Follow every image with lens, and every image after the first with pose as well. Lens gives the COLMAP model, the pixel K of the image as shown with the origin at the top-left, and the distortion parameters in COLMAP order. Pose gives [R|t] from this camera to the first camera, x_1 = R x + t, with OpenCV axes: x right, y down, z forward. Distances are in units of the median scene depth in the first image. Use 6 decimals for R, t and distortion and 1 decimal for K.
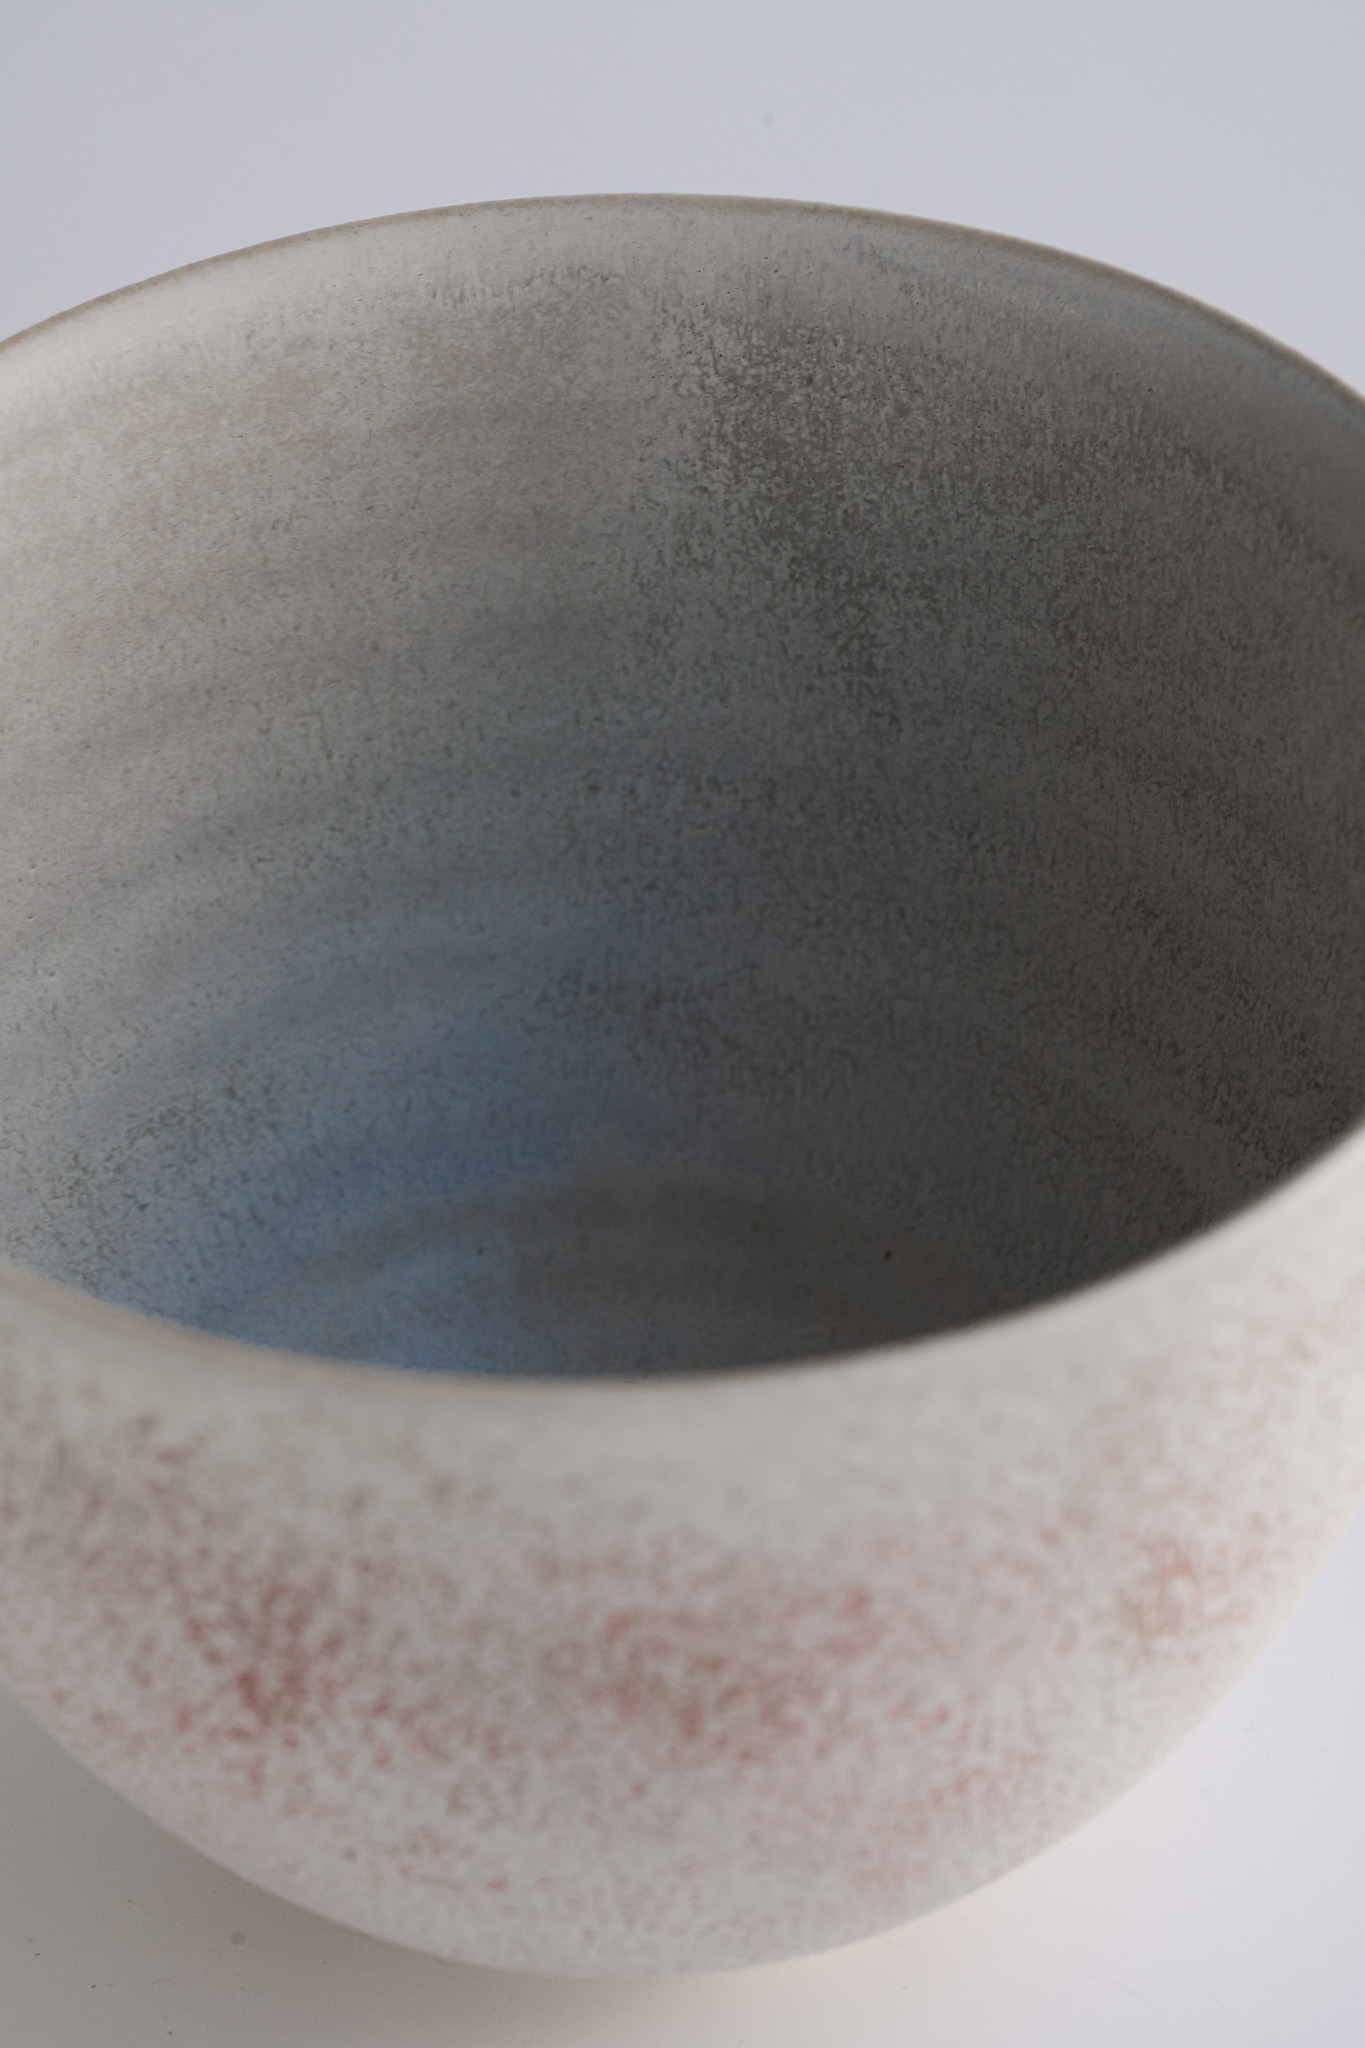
lens RADIAL K [[11648.9, 0, 687.7], [0, 11648.9, 1030.7], [0, 0, 1]] dist [0.547528, 0.000000]
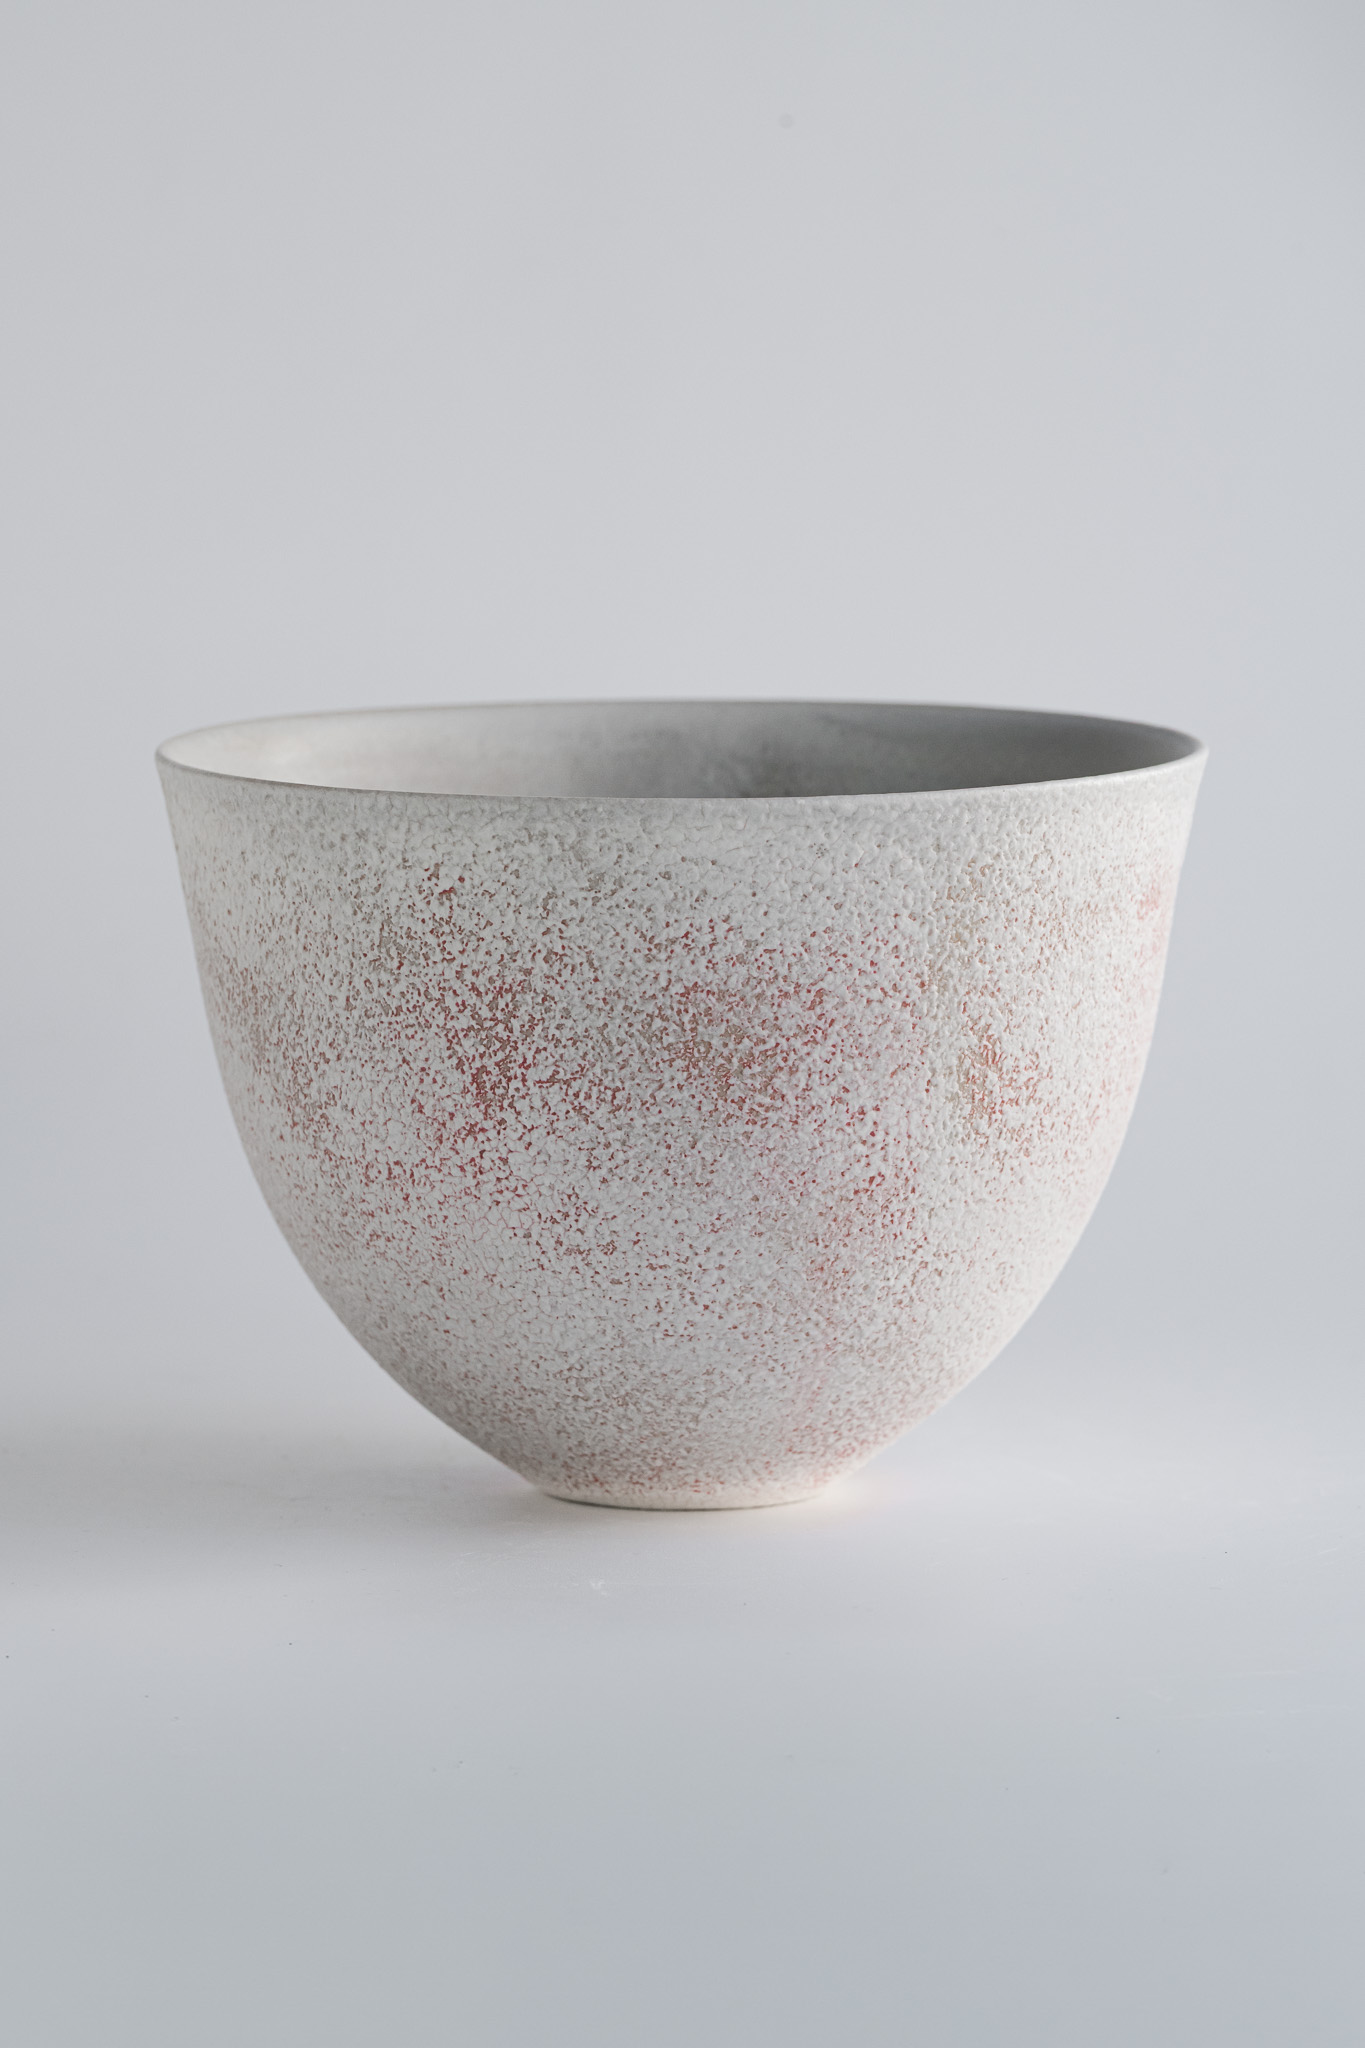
lens RADIAL K [[10015.1, 0, 680.4], [0, 10015.1, 1024.5], [0, 0, 1]] dist [0.681307, 0.000000]
pose [[0.999545, 0.029286, 0.007287, -0.017547], [-0.020852, 0.844749, -0.534756, 0.856255], [-0.021816, 0.534361, 0.844975, -0.311167]]
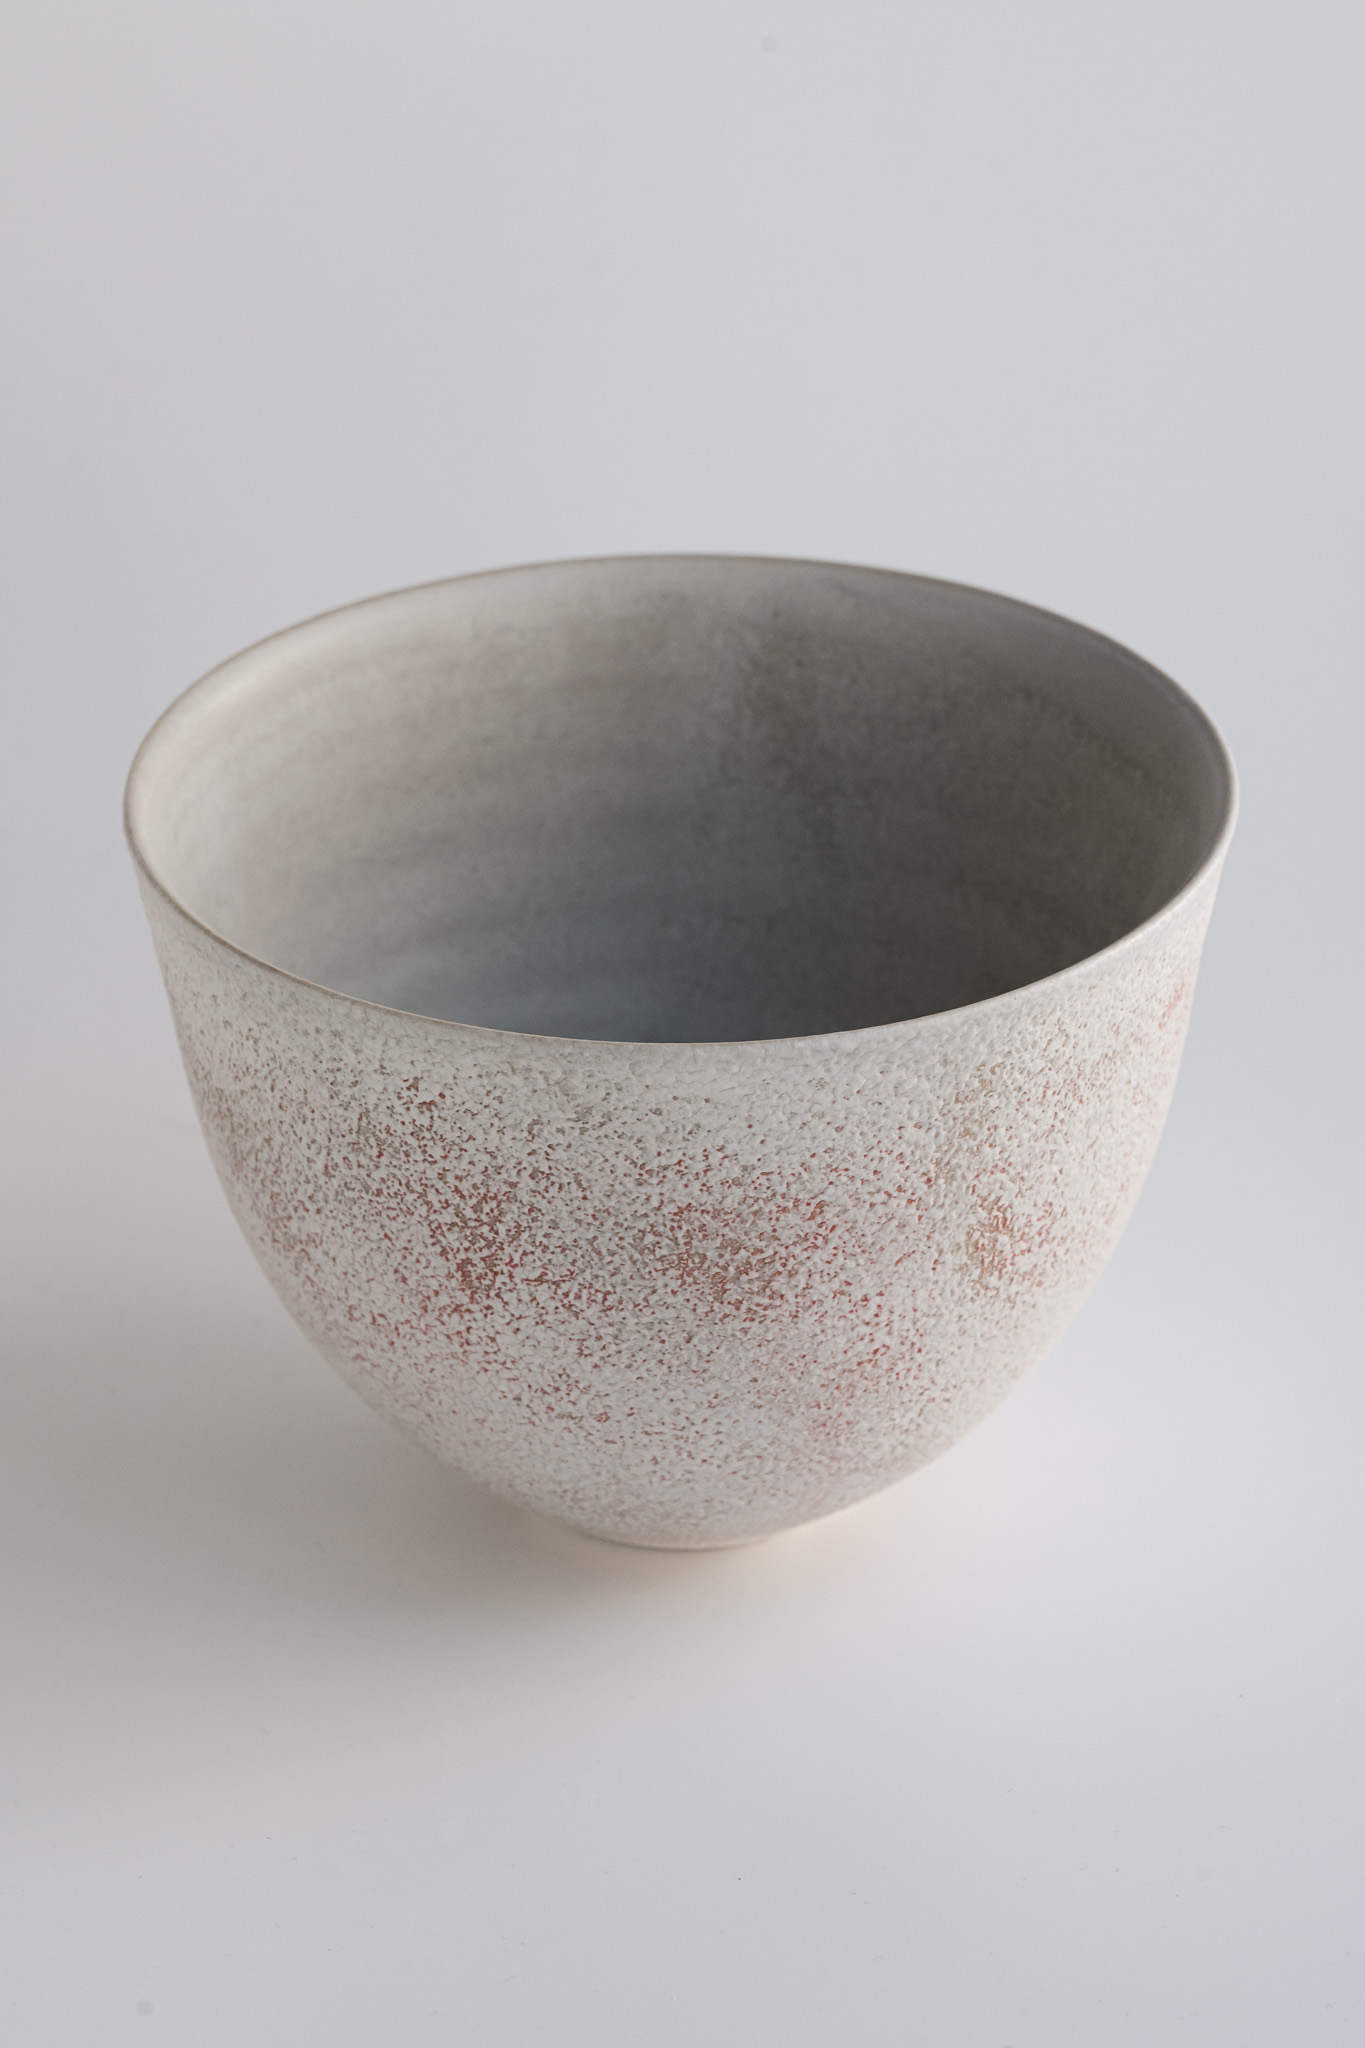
lens RADIAL K [[9636.0, 0, 673.8], [0, 9636.0, 1026.6], [0, 0, 1]] dist [0.776722, 0.000000]
pose [[0.999688, 0.024955, 0.001462, -0.009347], [-0.024129, 0.978590, -0.204398, 0.303948], [-0.006531, 0.204299, 0.978887, -0.396865]]
